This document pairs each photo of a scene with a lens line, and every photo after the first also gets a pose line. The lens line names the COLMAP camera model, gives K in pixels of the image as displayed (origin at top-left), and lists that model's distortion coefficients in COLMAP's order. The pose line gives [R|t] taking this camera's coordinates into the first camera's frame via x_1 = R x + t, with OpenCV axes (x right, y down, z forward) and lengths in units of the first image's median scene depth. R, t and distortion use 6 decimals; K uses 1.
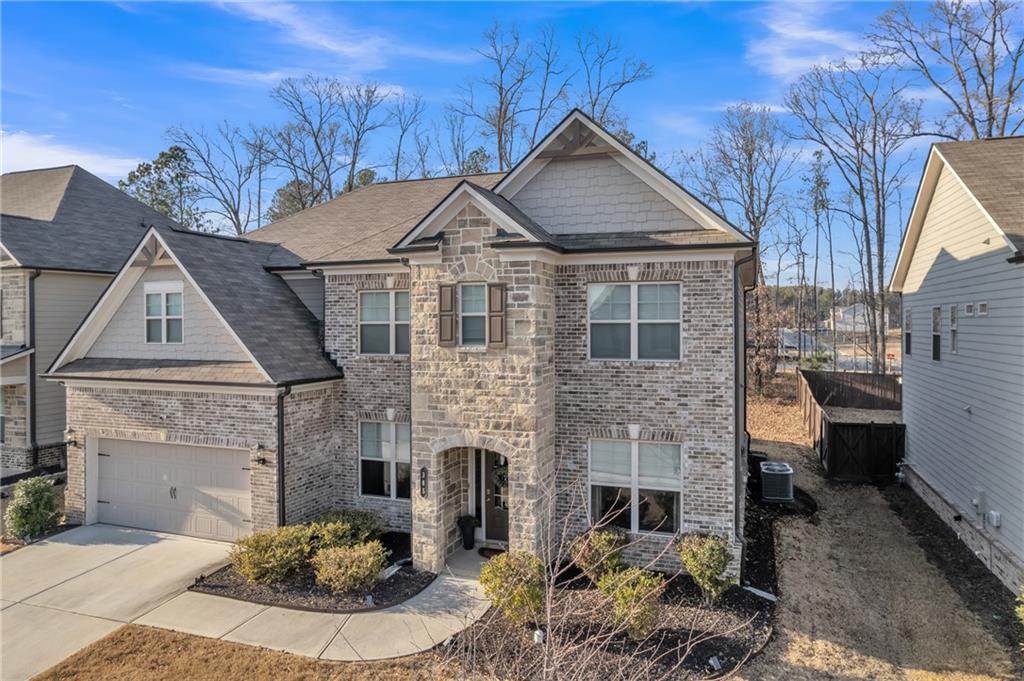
lens RADIAL K [[665.1, 0, 512.0], [0, 665.1, 340.5], [0, 0, 1]] dist [-0.077826, 0.067824]
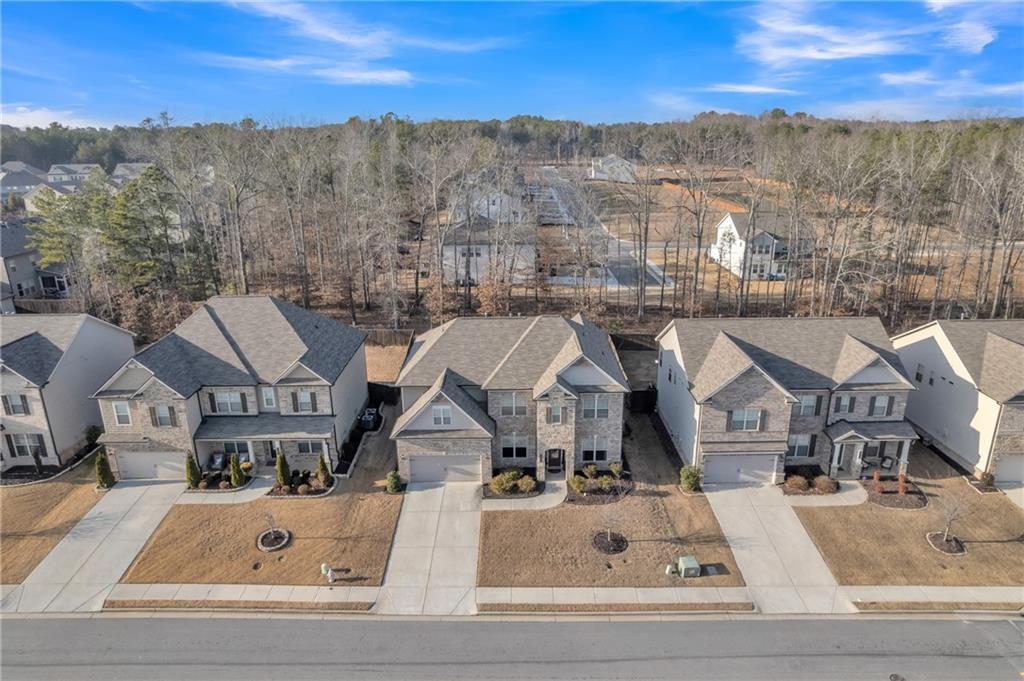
lens RADIAL K [[665.1, 0, 512.0], [0, 665.1, 340.5], [0, 0, 1]] dist [-0.077826, 0.067824]
pose [[0.939071, -0.112958, 0.324633, -1.377558], [0.016268, 0.958006, 0.286286, -1.427892], [-0.343339, -0.263561, 0.901473, -2.006913]]
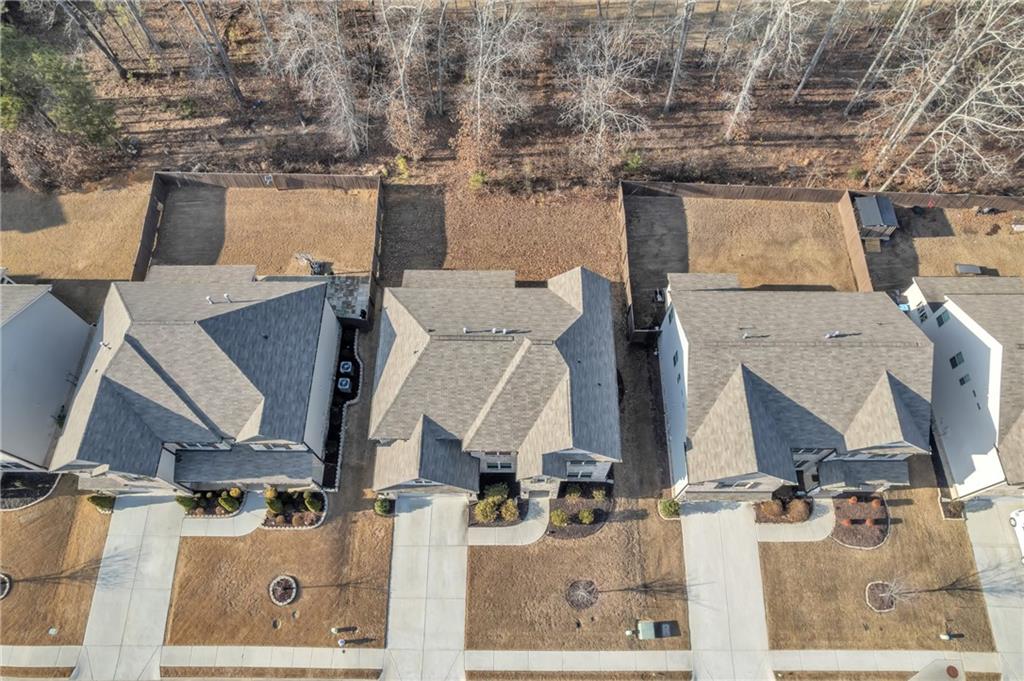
lens RADIAL K [[665.1, 0, 512.0], [0, 665.1, 340.5], [0, 0, 1]] dist [-0.077826, 0.067824]
pose [[0.941556, -0.304169, 0.144752, -0.471468], [0.014070, 0.464852, 0.885277, -3.376504], [-0.336562, -0.831501, 0.441964, 0.129063]]
